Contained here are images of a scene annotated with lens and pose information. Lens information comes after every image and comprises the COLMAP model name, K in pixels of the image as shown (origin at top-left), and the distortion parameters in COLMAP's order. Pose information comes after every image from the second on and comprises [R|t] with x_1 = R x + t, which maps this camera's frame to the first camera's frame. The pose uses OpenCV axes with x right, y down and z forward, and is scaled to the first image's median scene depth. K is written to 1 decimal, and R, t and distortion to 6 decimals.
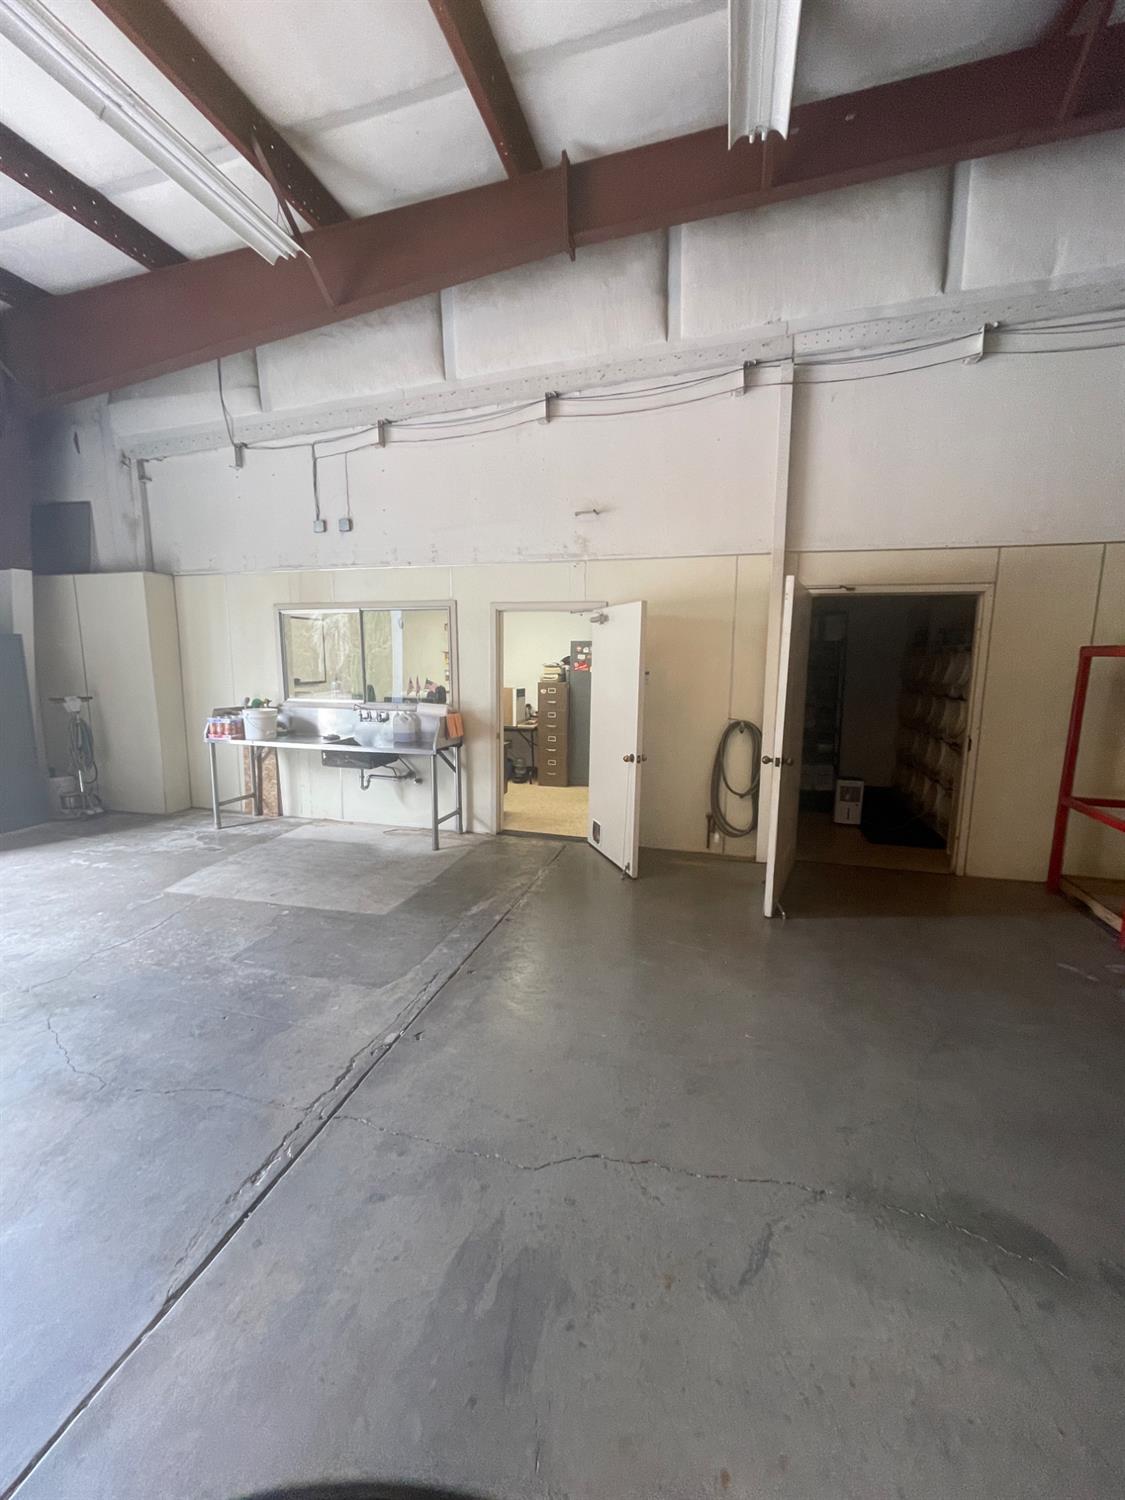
lens RADIAL K [[605.3, 0, 562.2], [0, 605.3, 751.5], [0, 0, 1]] dist [-0.000004, -0.000012]
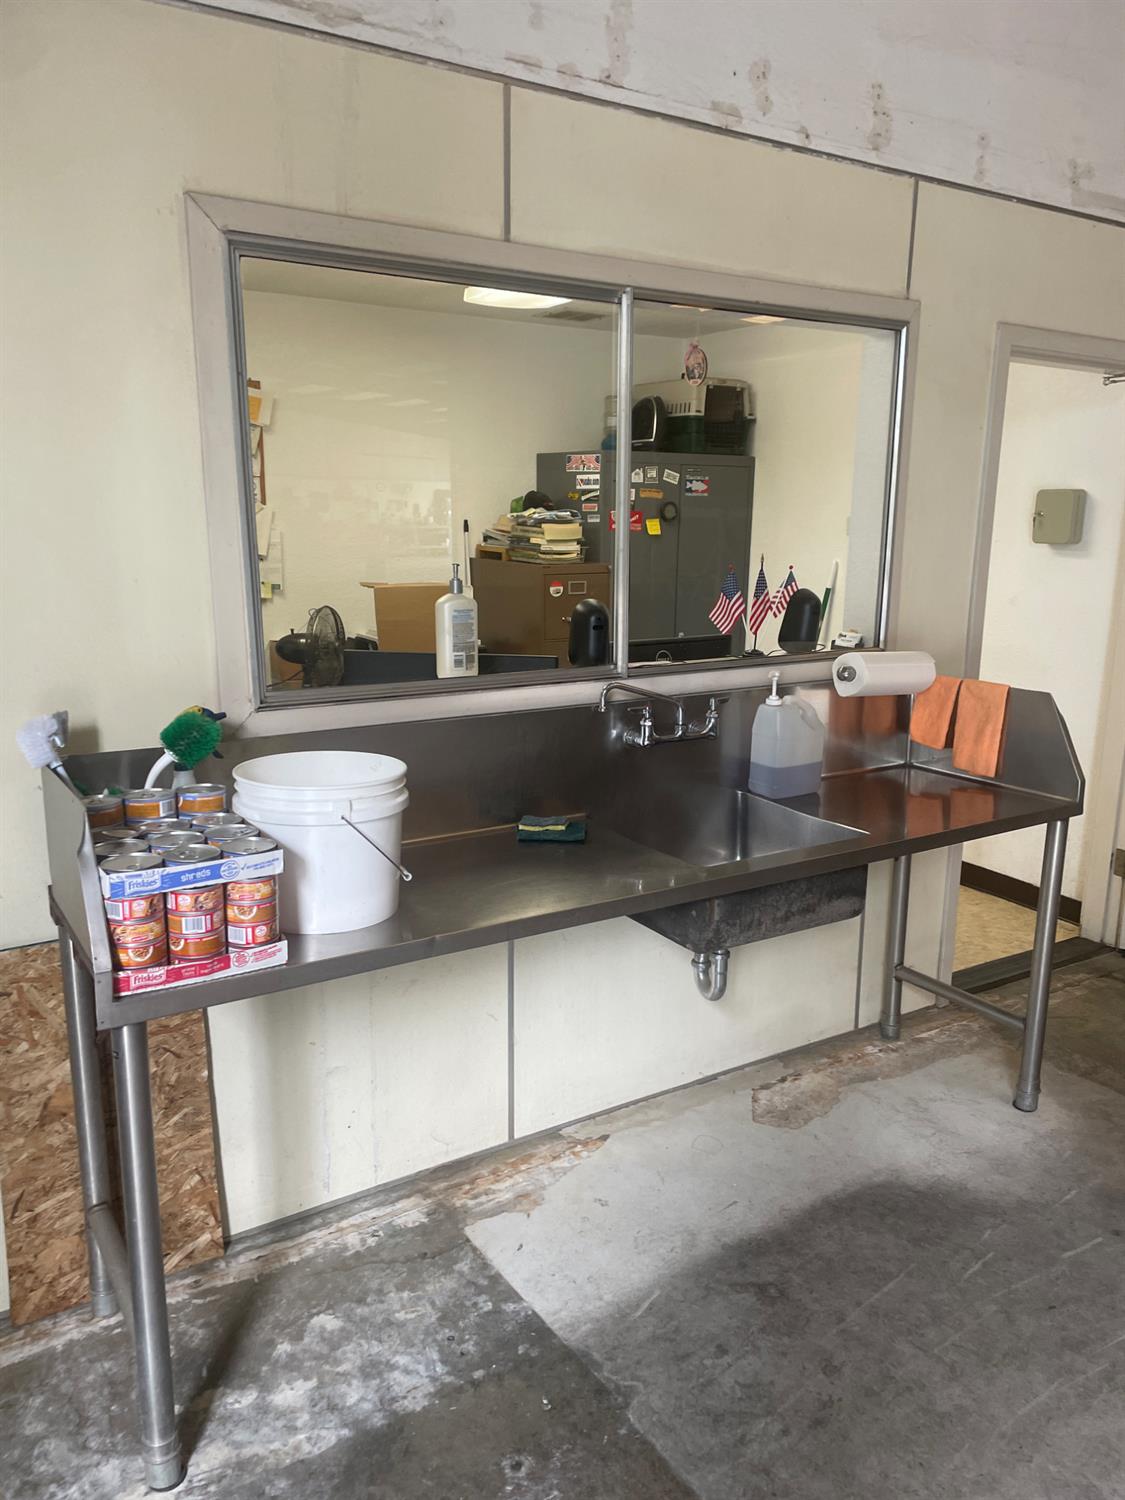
lens RADIAL K [[1130.0, 0, 569.8], [0, 1130.0, 760.4], [0, 0, 1]] dist [0.042809, -0.052025]
pose [[0.676842, -0.163162, 0.717818, -0.695405], [0.110582, 0.986598, 0.119987, -0.103732], [-0.727775, -0.001834, 0.685814, 0.693068]]
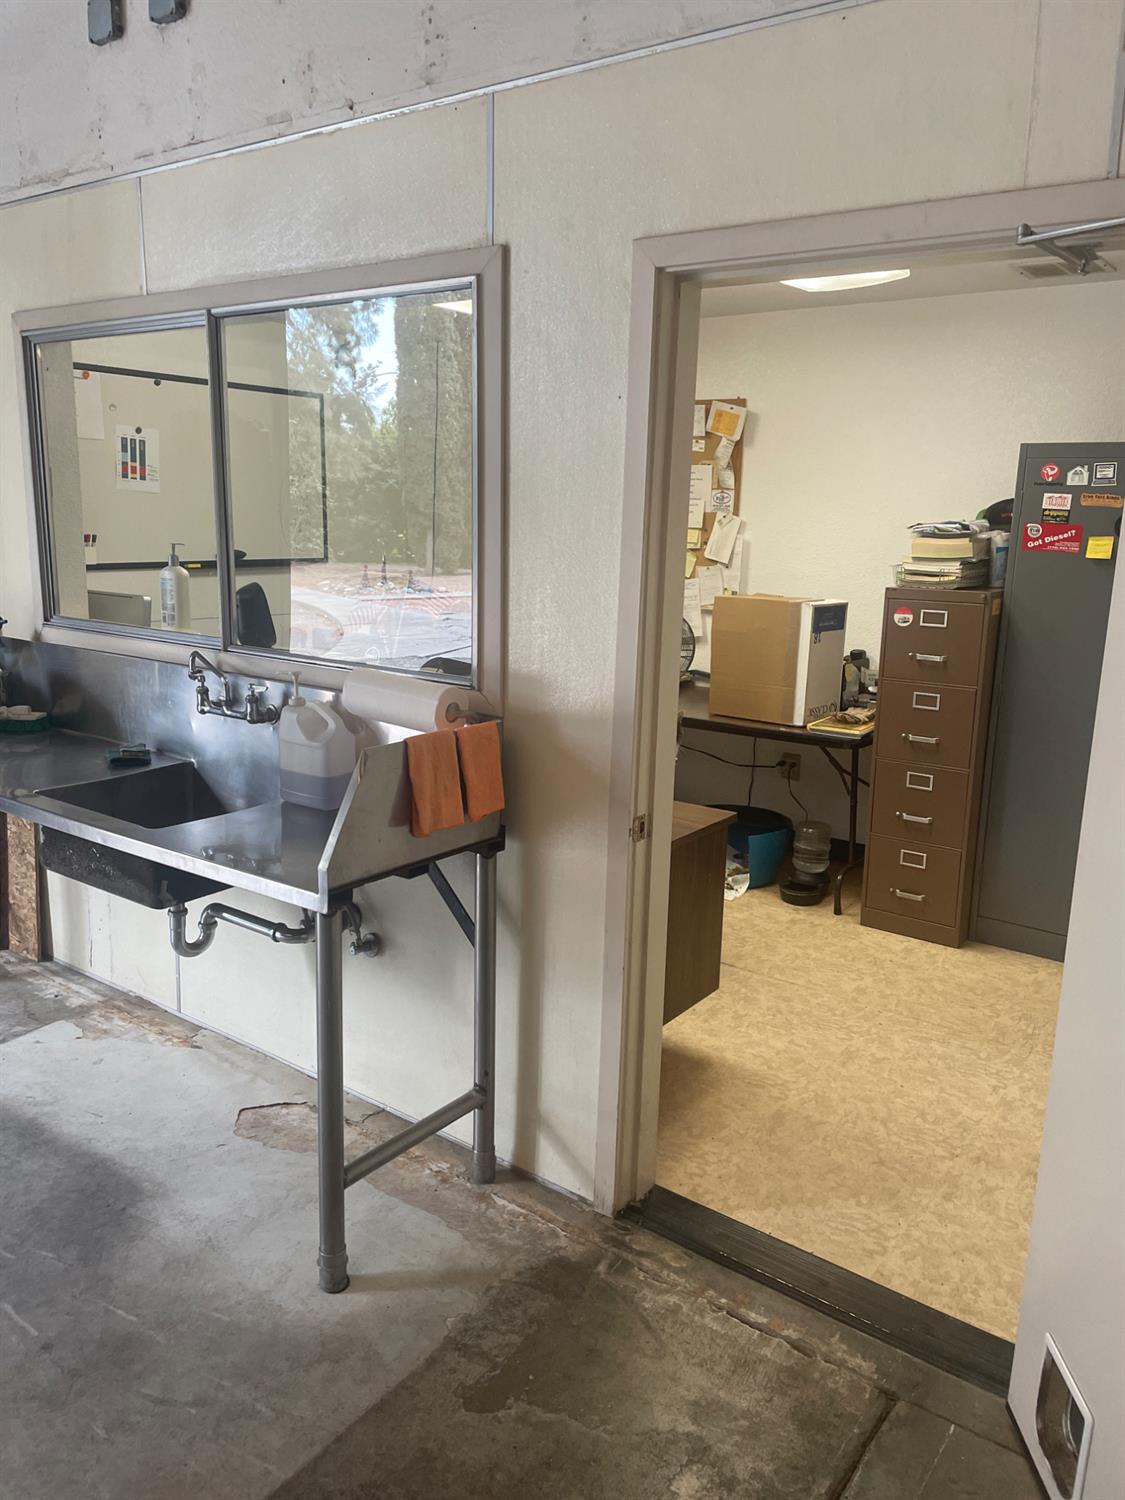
lens RADIAL K [[1130.0, 0, 560.6], [0, 1130.0, 741.9], [0, 0, 1]] dist [0.042809, -0.052025]
pose [[0.932555, 0.088071, -0.350120, 0.015550], [-0.070792, 0.995570, 0.061874, -0.081058], [0.354018, -0.032915, 0.934659, 0.554235]]
